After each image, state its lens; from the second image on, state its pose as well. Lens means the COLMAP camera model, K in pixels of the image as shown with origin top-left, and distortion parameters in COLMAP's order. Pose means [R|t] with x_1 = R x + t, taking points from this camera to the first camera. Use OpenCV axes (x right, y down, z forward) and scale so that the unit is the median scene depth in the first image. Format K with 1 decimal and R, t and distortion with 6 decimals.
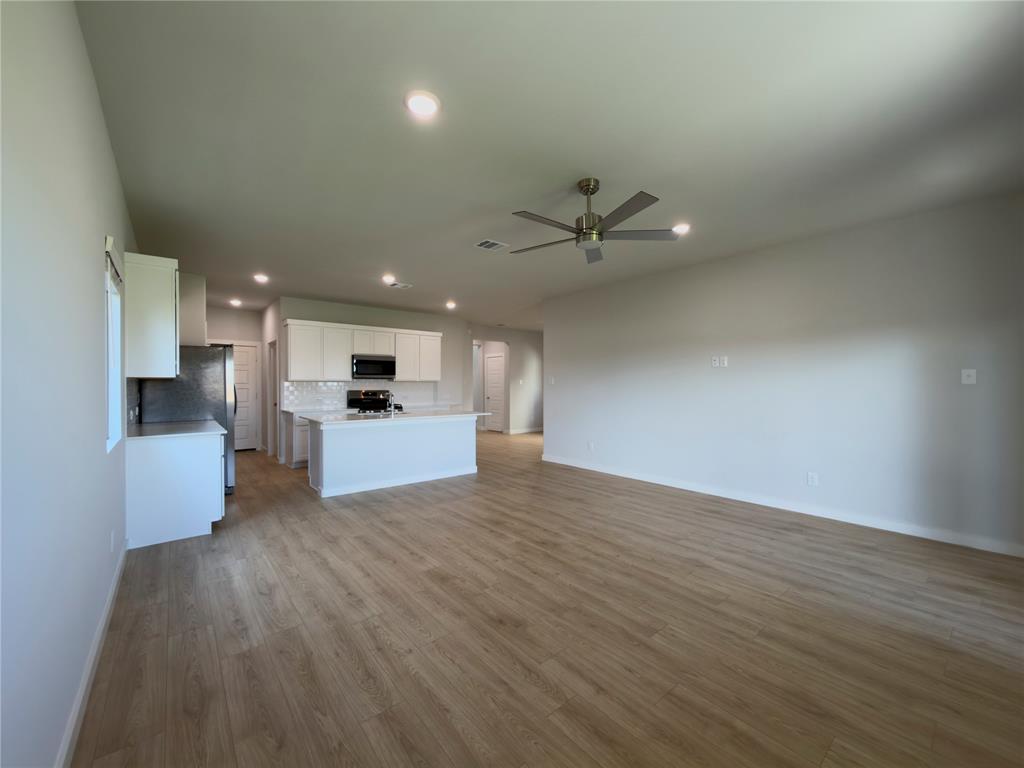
lens RADIAL K [[409.4, 0, 512.0], [0, 409.4, 384.0], [0, 0, 1]] dist [0.000529, 0.000317]
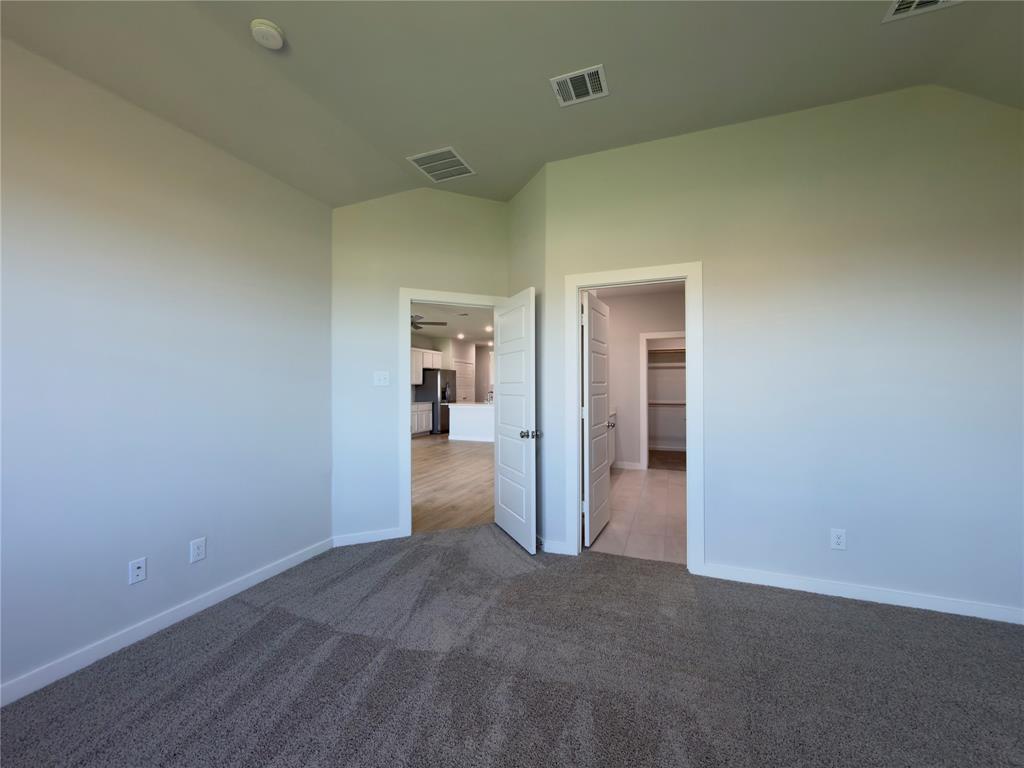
lens RADIAL K [[409.4, 0, 512.0], [0, 409.4, 384.0], [0, 0, 1]] dist [0.000529, 0.000317]
pose [[0.486947, -0.005360, -0.873415, 2.101129], [0.000482, 0.999983, -0.005868, -0.000284], [0.873431, 0.002436, 0.486941, 0.321579]]
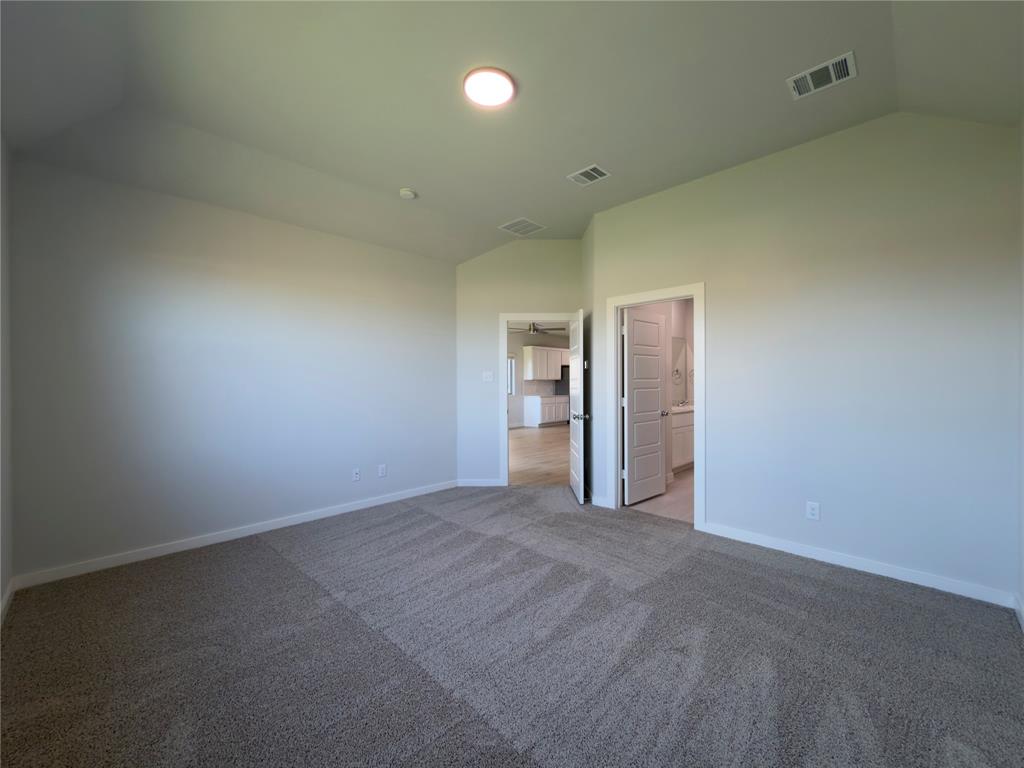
lens RADIAL K [[409.4, 0, 512.0], [0, 409.4, 384.0], [0, 0, 1]] dist [0.000529, 0.000317]
pose [[0.102071, 0.006137, -0.994758, 2.536362], [0.001726, 0.999978, 0.006346, -0.002211], [0.994776, -0.002365, 0.102059, 0.464420]]
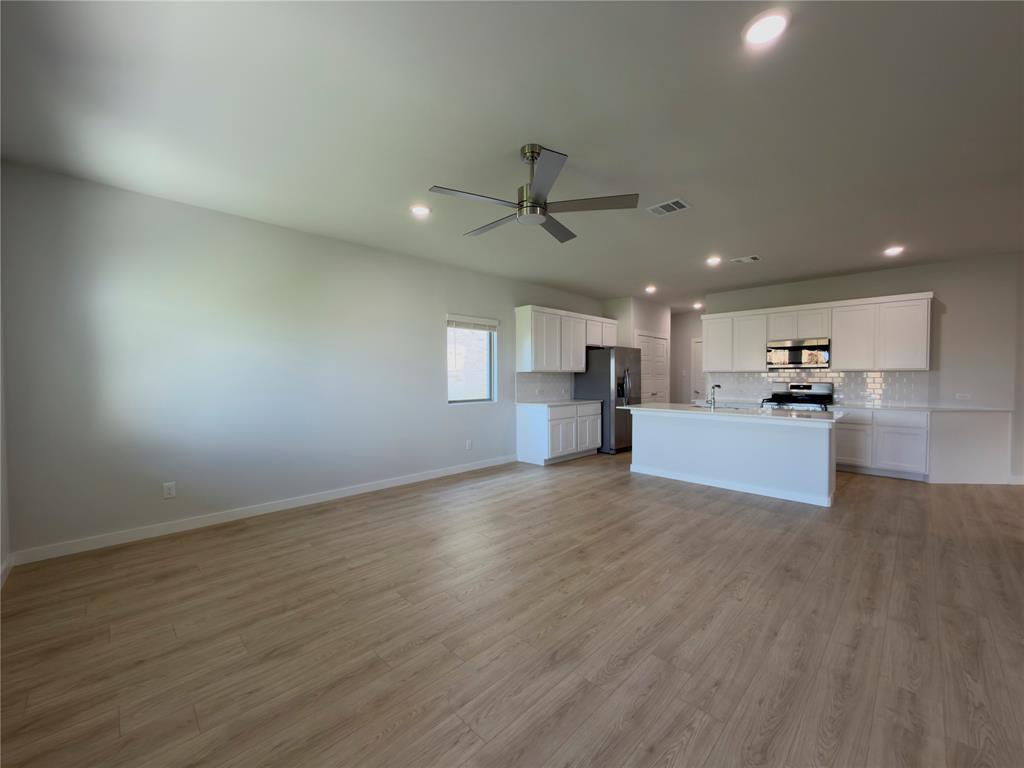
lens RADIAL K [[409.4, 0, 512.0], [0, 409.4, 384.0], [0, 0, 1]] dist [0.000529, 0.000317]
pose [[0.093472, 0.020222, -0.995417, 0.906536], [0.001919, 0.999788, 0.020491, 0.000696], [0.995620, -0.003826, 0.093413, 0.729168]]
